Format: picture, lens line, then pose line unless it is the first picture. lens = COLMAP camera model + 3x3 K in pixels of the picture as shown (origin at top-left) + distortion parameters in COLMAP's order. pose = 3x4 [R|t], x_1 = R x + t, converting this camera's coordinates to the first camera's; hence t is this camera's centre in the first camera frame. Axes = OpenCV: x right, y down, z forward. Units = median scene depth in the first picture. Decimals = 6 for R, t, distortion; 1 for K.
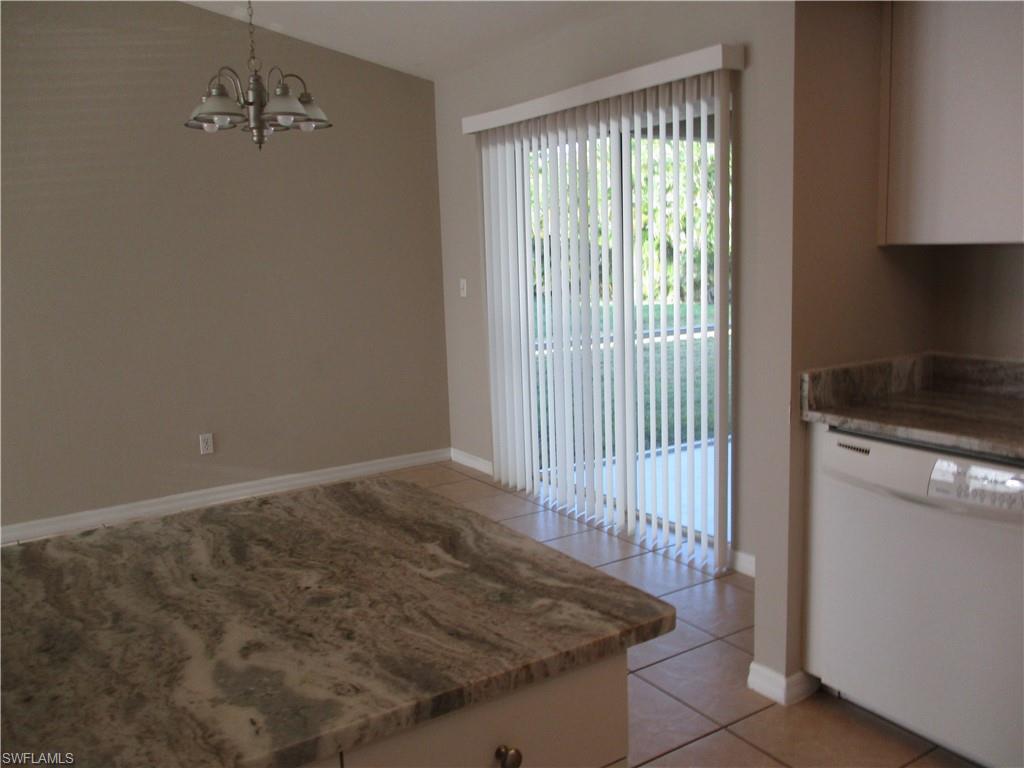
lens RADIAL K [[864.4, 0, 511.3], [0, 864.4, 383.6], [0, 0, 1]] dist [-0.004392, -0.002185]
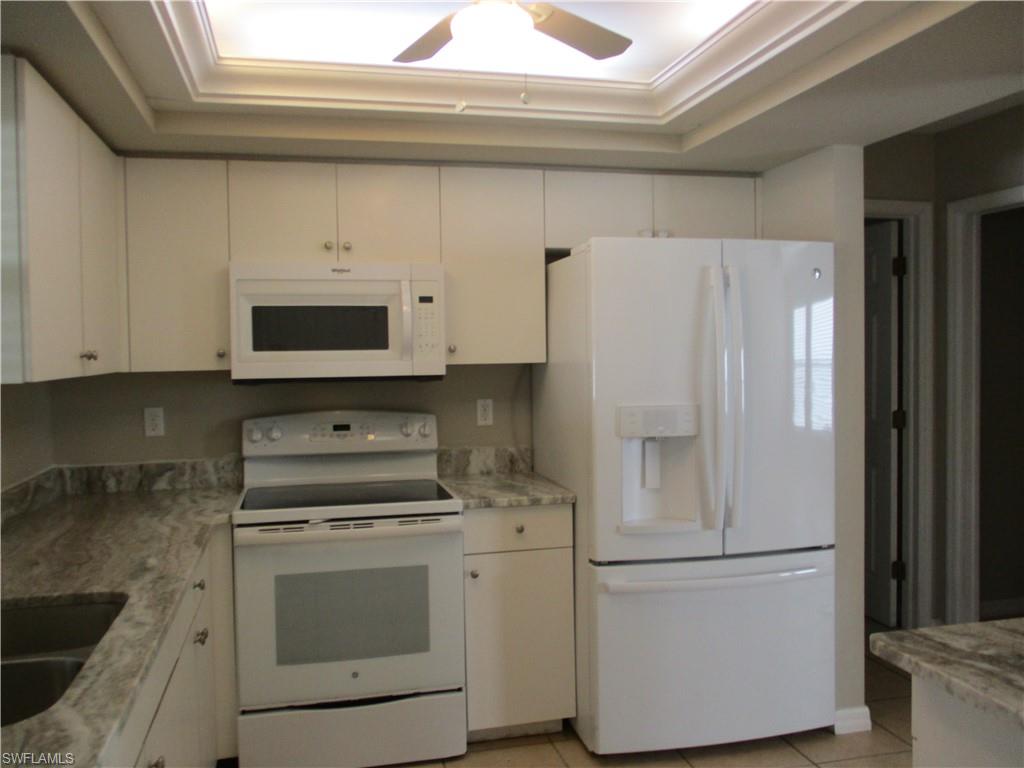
lens RADIAL K [[864.4, 0, 516.1], [0, 864.4, 383.0], [0, 0, 1]] dist [-0.004392, -0.002185]
pose [[-0.945179, 0.043140, 0.323689, 0.228693], [0.103508, 0.979701, 0.171677, -0.350968], [-0.309712, 0.195770, -0.930458, 2.053053]]
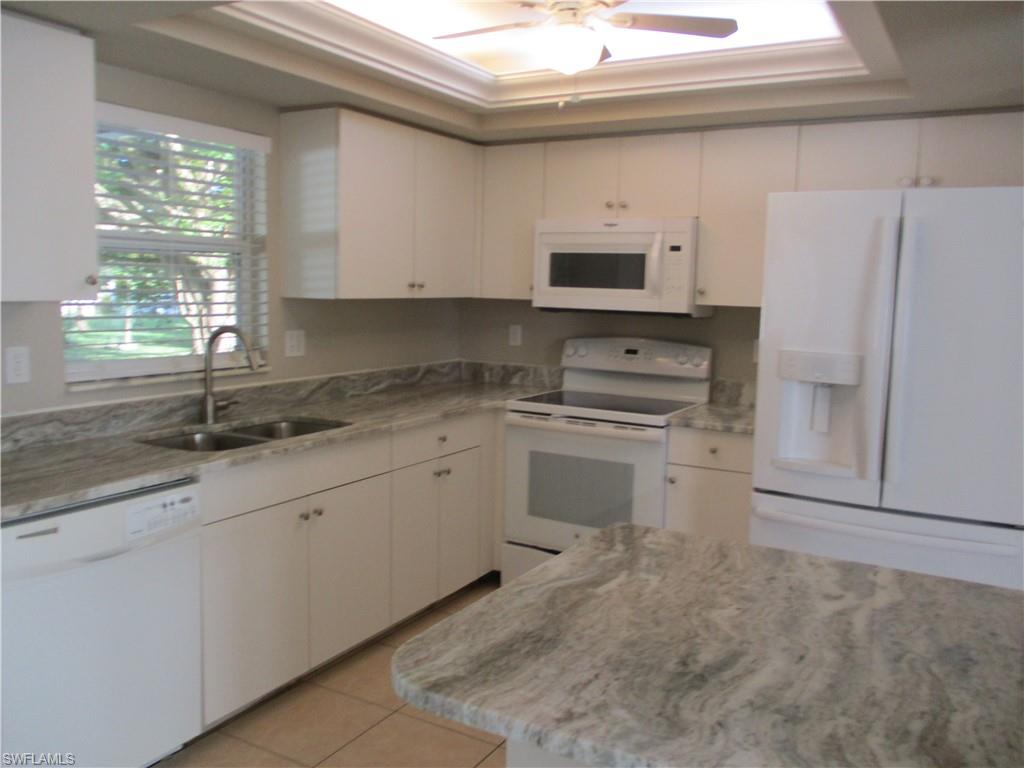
lens RADIAL K [[864.4, 0, 512.9], [0, 864.4, 382.6], [0, 0, 1]] dist [-0.004392, -0.002185]
pose [[-0.470619, -0.072443, 0.879357, -1.047850], [0.130121, 0.980028, 0.150375, -0.256081], [-0.872689, 0.185192, -0.451794, 1.680727]]
